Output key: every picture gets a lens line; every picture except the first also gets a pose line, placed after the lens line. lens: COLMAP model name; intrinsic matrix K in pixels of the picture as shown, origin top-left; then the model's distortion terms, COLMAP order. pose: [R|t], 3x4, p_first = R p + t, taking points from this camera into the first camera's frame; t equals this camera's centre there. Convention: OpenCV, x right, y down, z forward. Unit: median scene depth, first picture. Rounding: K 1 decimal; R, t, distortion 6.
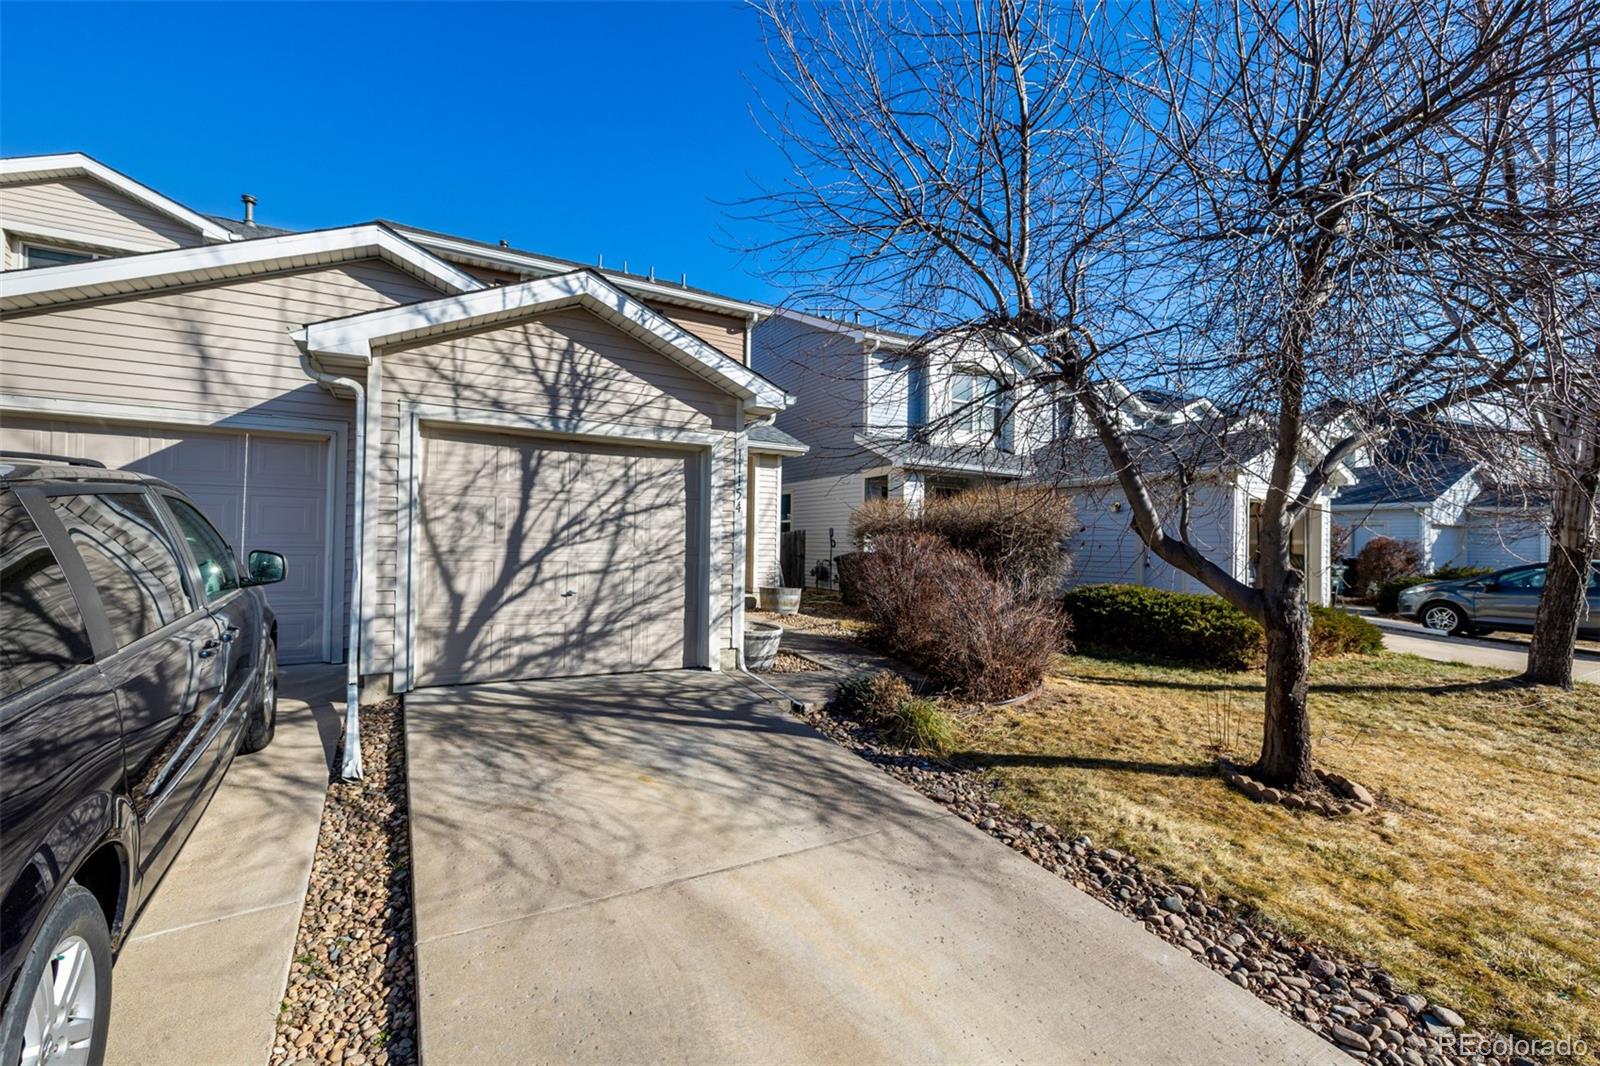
lens RADIAL K [[687.9, 0, 786.5], [0, 687.9, 539.3], [0, 0, 1]] dist [0.001108, 0.000685]
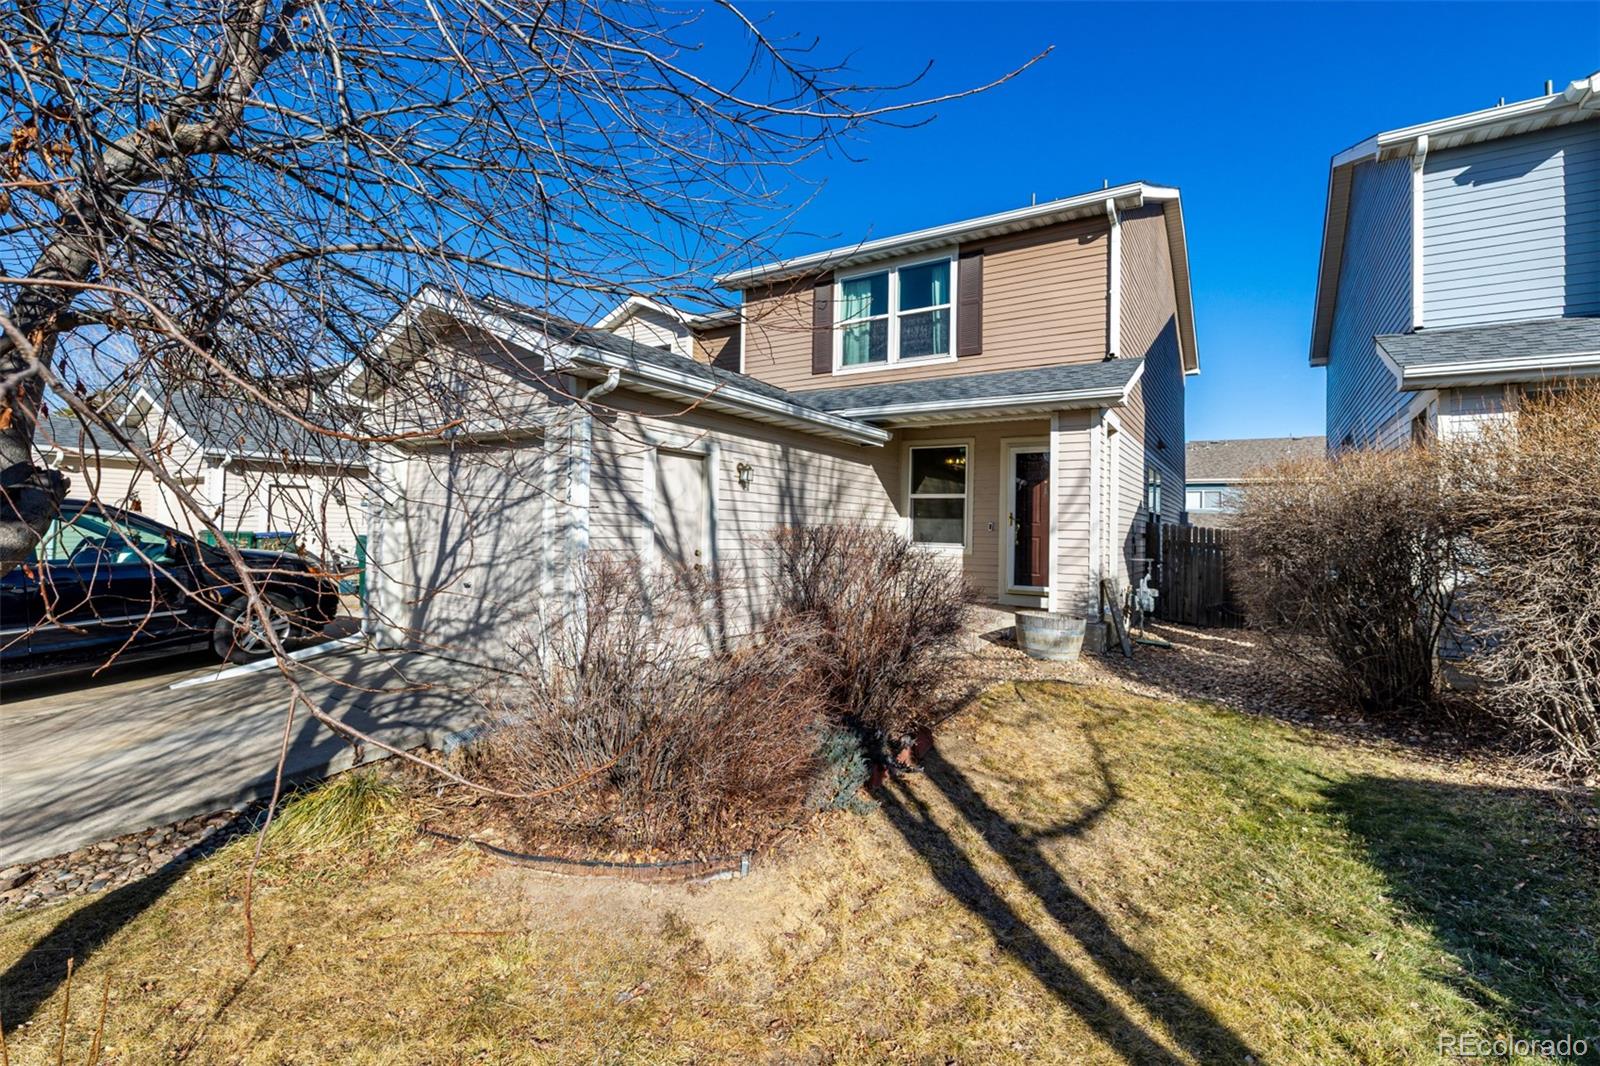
lens RADIAL K [[687.9, 0, 794.2], [0, 687.9, 518.8], [0, 0, 1]] dist [0.001108, 0.000685]
pose [[0.471913, -0.023835, -0.881323, 0.849716], [-0.007470, 0.999491, -0.031031, 0.007010], [0.881613, 0.021227, 0.471495, 0.919178]]
